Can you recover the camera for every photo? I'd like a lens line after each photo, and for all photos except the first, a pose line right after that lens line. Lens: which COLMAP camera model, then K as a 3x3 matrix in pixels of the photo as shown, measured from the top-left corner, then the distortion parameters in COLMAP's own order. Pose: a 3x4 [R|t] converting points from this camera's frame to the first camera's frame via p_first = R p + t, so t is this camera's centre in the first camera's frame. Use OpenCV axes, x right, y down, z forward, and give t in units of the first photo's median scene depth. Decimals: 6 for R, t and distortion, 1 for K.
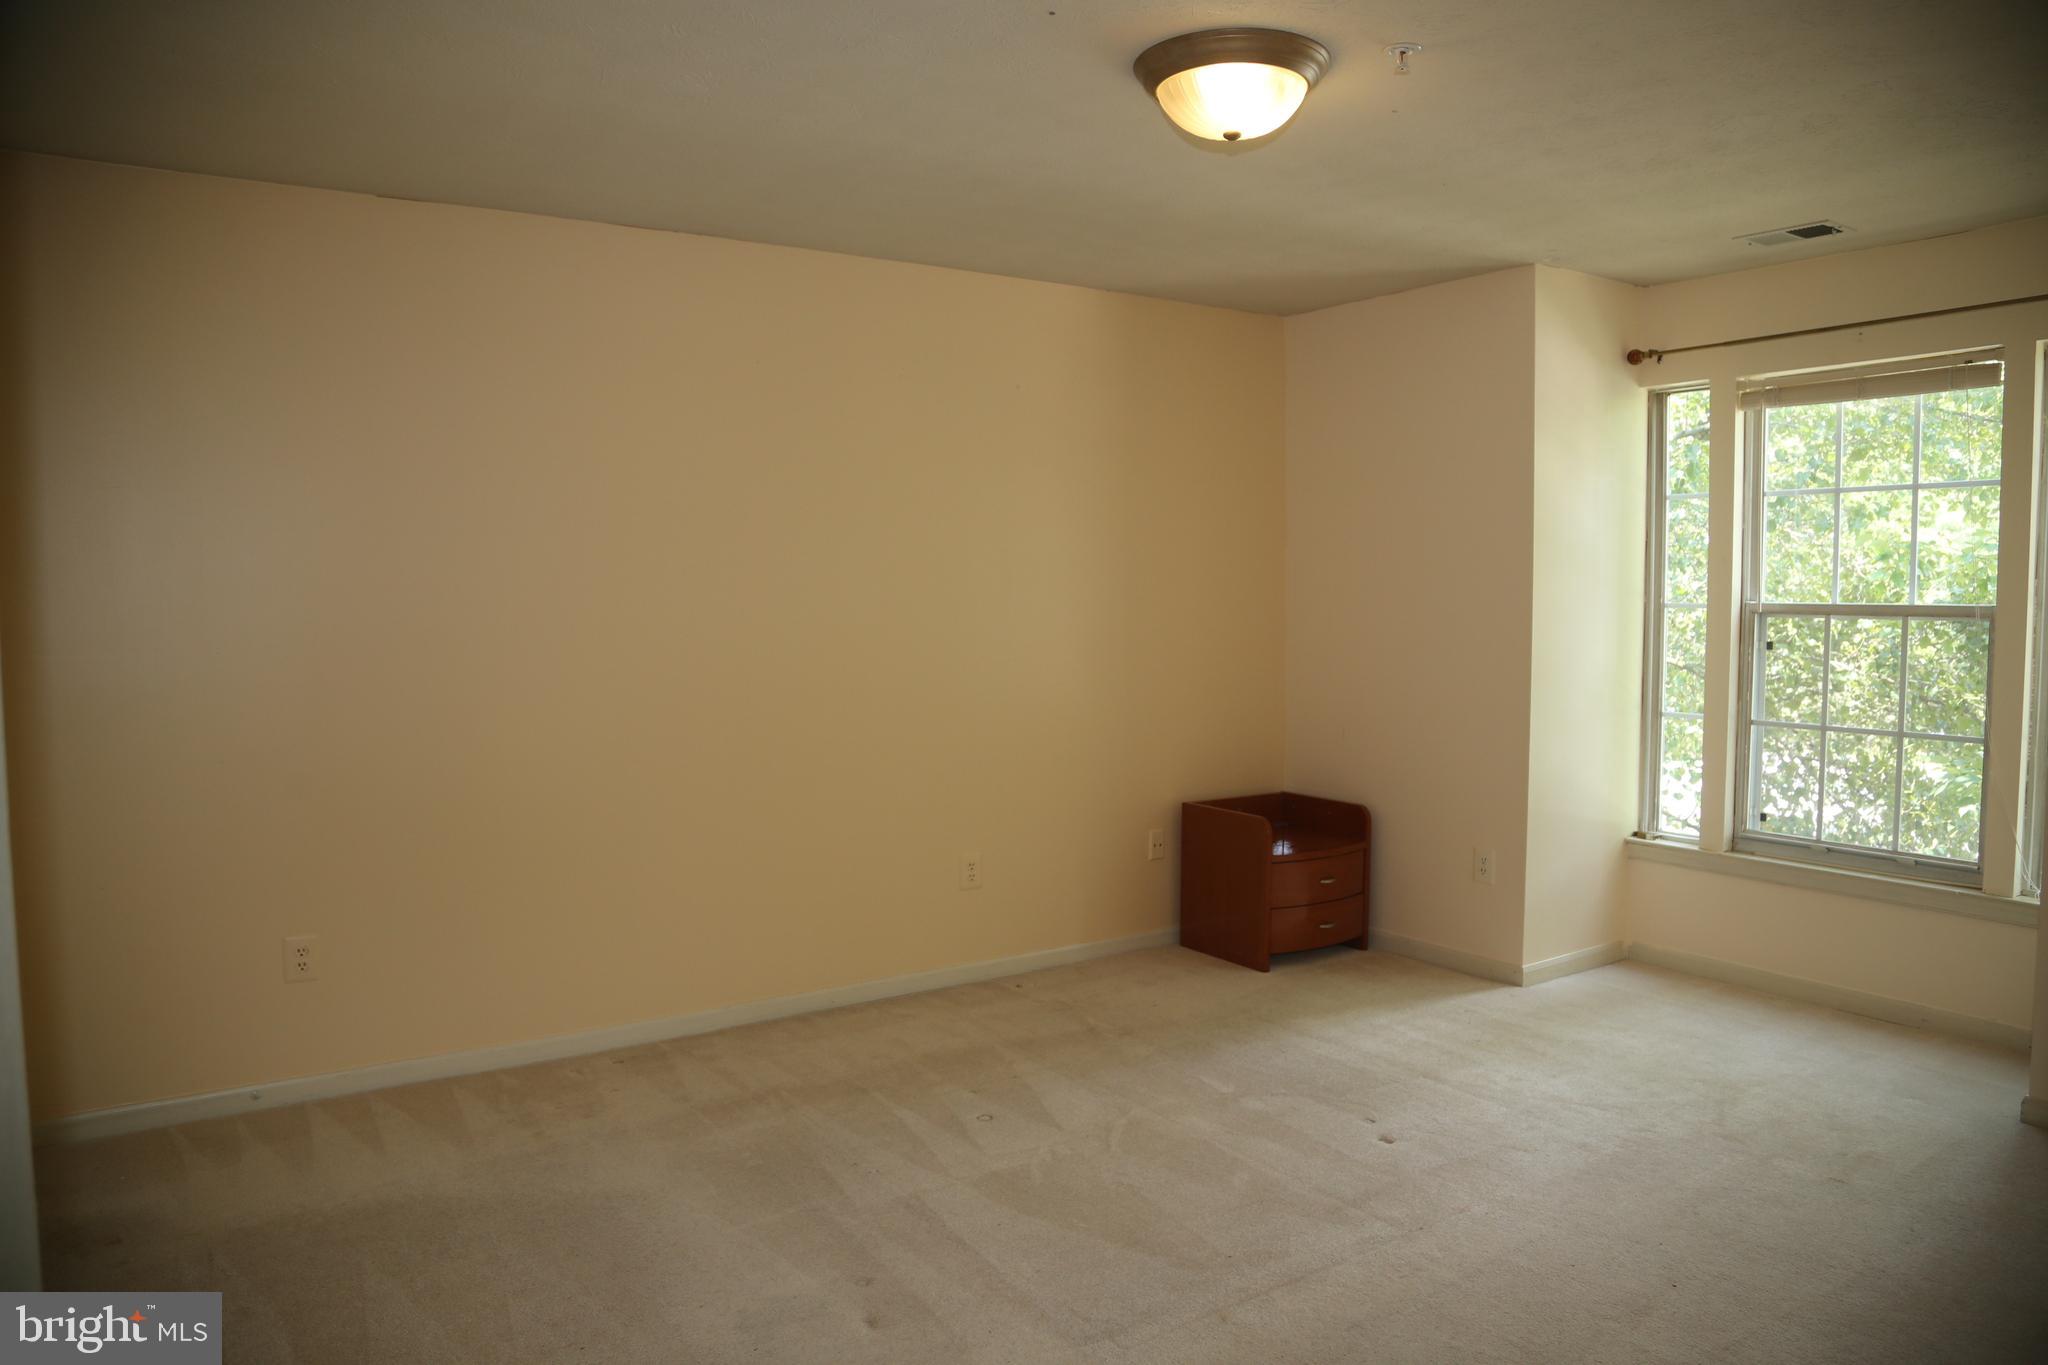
lens RADIAL K [[1377.8, 0, 1021.1], [0, 1377.8, 672.9], [0, 0, 1]] dist [-0.123459, 0.070657]
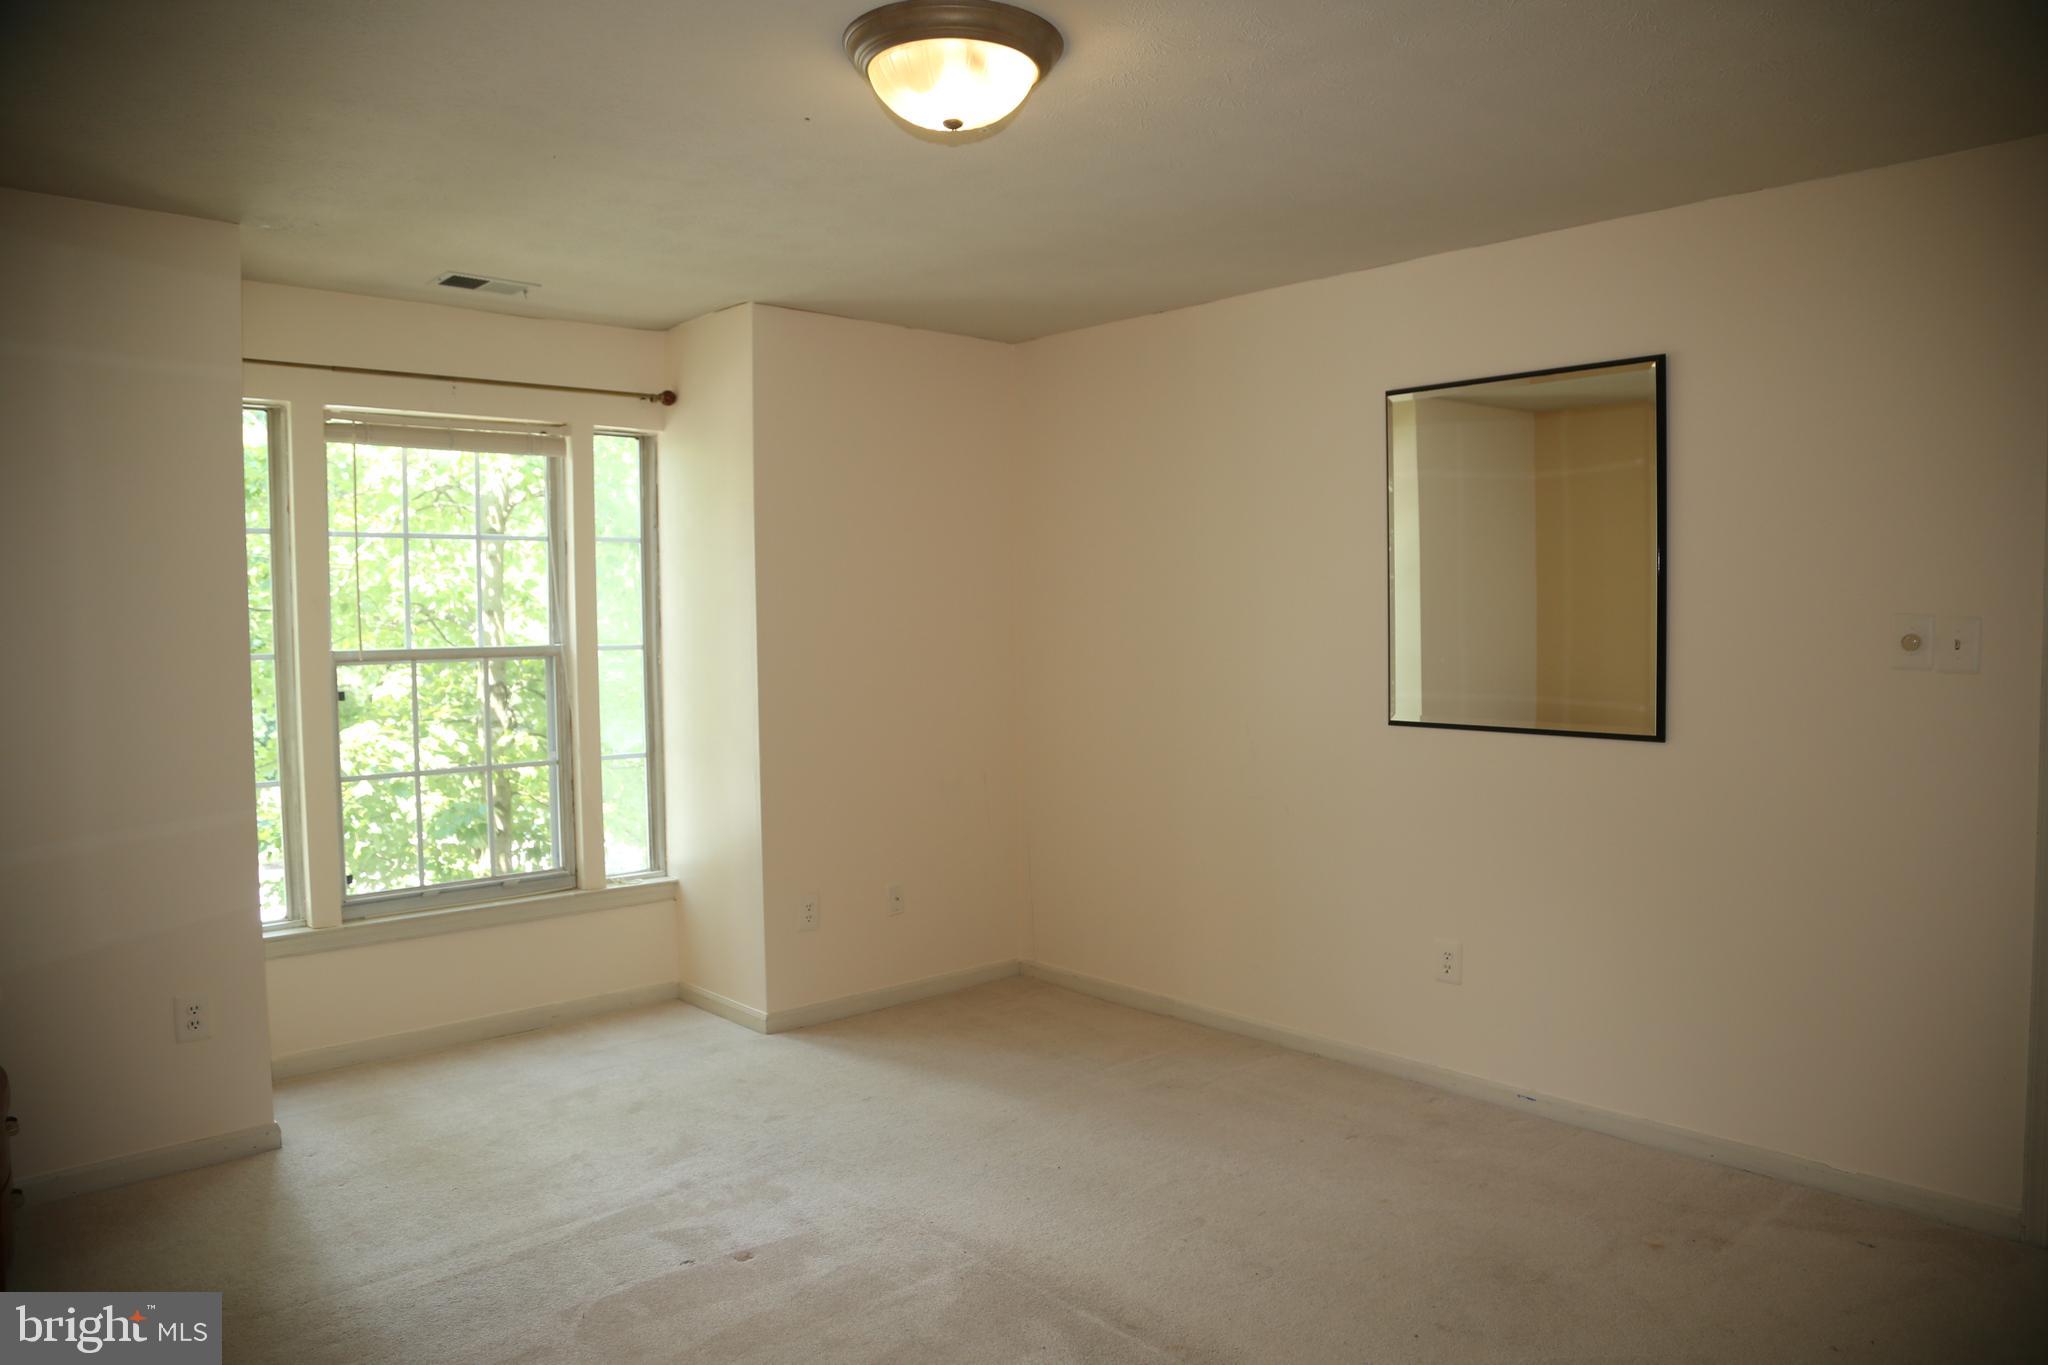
lens RADIAL K [[1377.8, 0, 1021.1], [0, 1377.8, 672.9], [0, 0, 1]] dist [-0.123459, 0.070657]
pose [[-0.156225, -0.033618, 0.987149, -0.457883], [0.081284, 0.995593, 0.046769, -0.043549], [-0.984371, 0.087546, -0.152804, 0.698400]]
